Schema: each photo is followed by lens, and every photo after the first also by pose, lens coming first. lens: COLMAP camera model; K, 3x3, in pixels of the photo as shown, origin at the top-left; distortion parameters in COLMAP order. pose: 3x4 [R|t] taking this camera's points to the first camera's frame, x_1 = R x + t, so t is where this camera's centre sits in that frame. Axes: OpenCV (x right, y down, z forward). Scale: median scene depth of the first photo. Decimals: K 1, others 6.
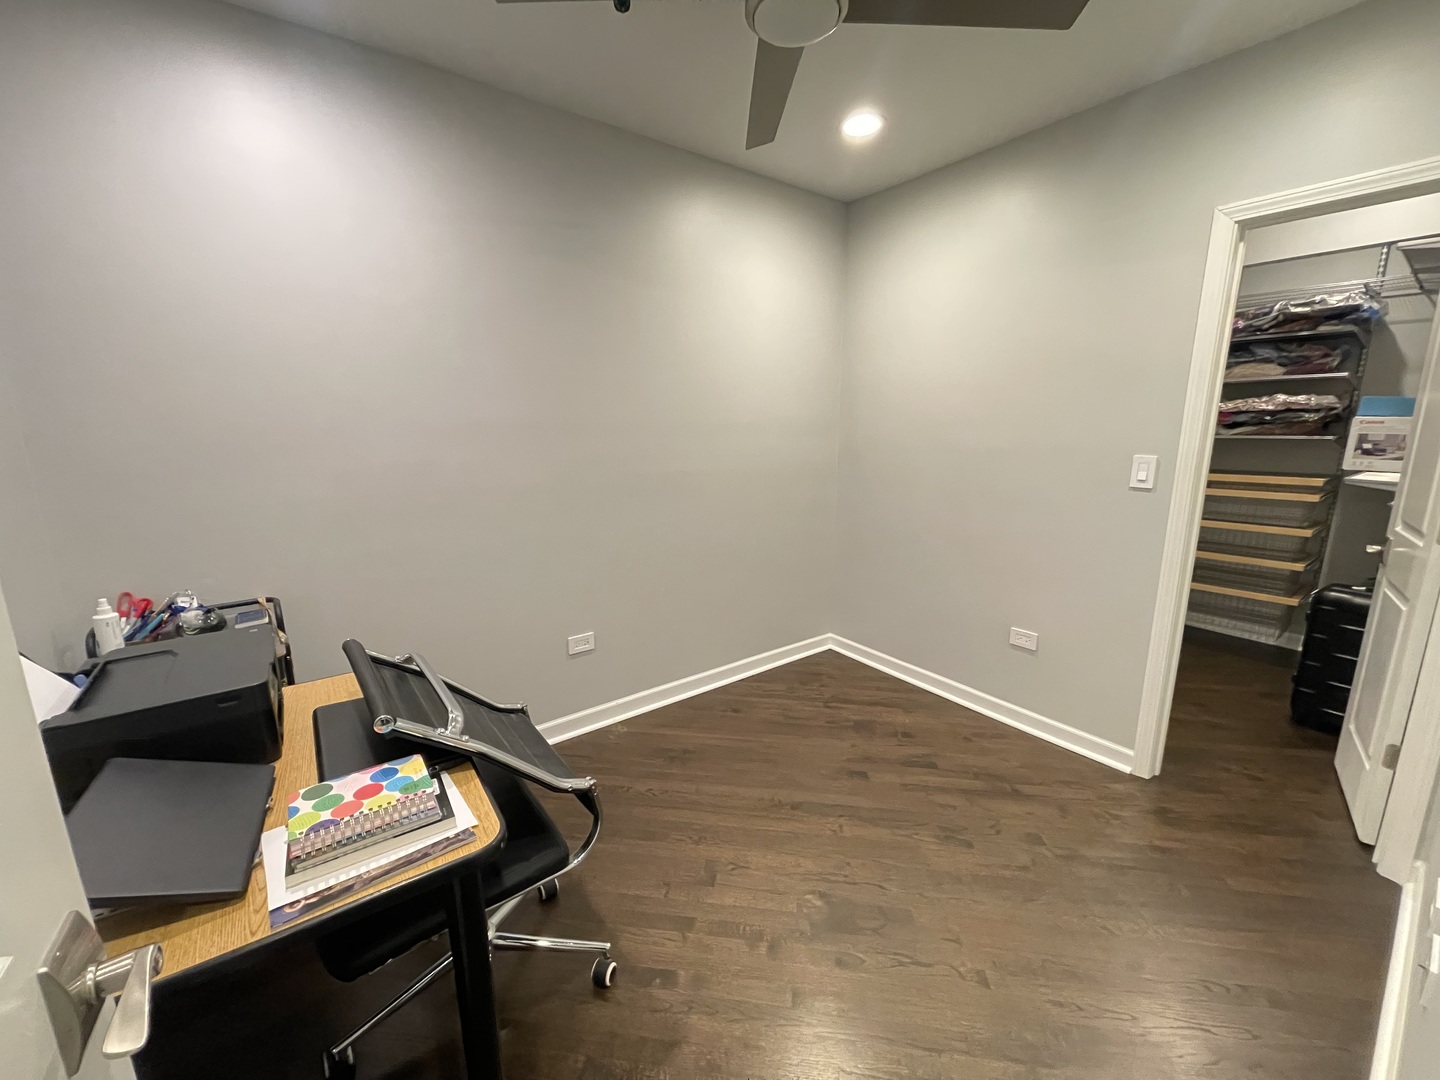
lens RADIAL K [[582.8, 0, 721.6], [0, 582.8, 539.9], [0, 0, 1]] dist [-0.002956, 0.001252]
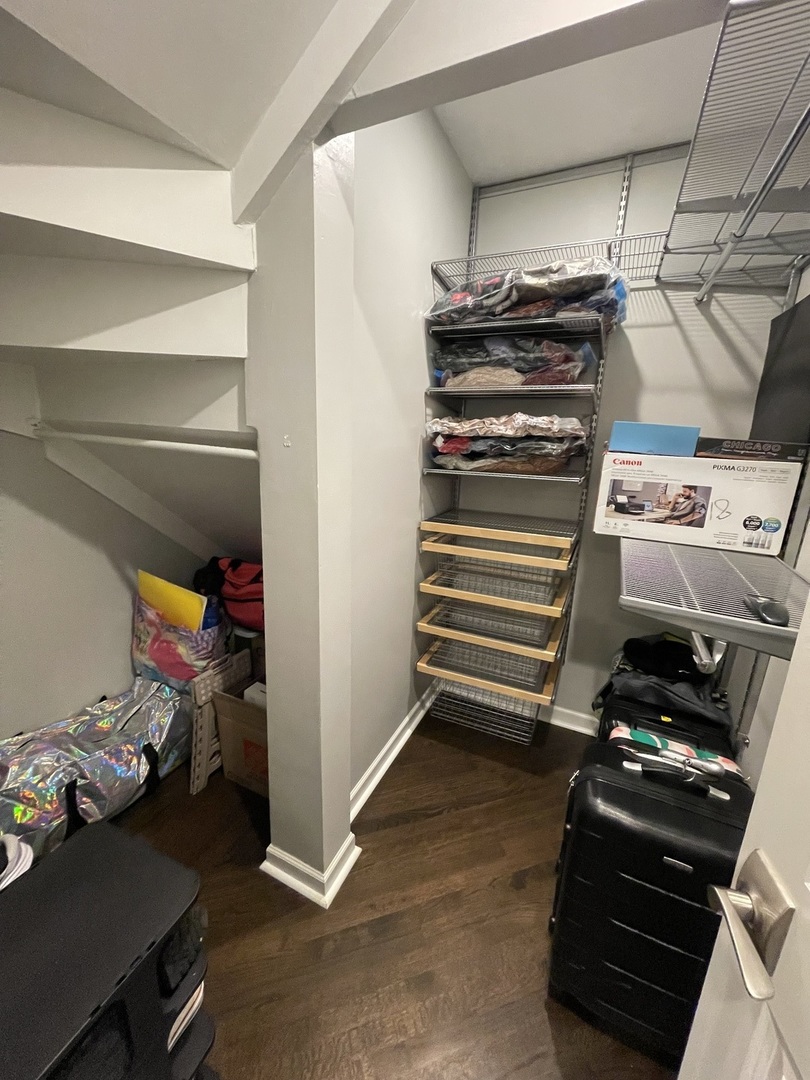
lens RADIAL K [[437.1, 0, 405.1], [0, 437.1, 539.9], [0, 0, 1]] dist [-0.002956, 0.001252]
pose [[0.889902, -0.076090, 0.449762, 0.613819], [0.055267, 0.996711, 0.059270, -0.143616], [-0.452792, -0.027888, 0.891180, 0.614204]]
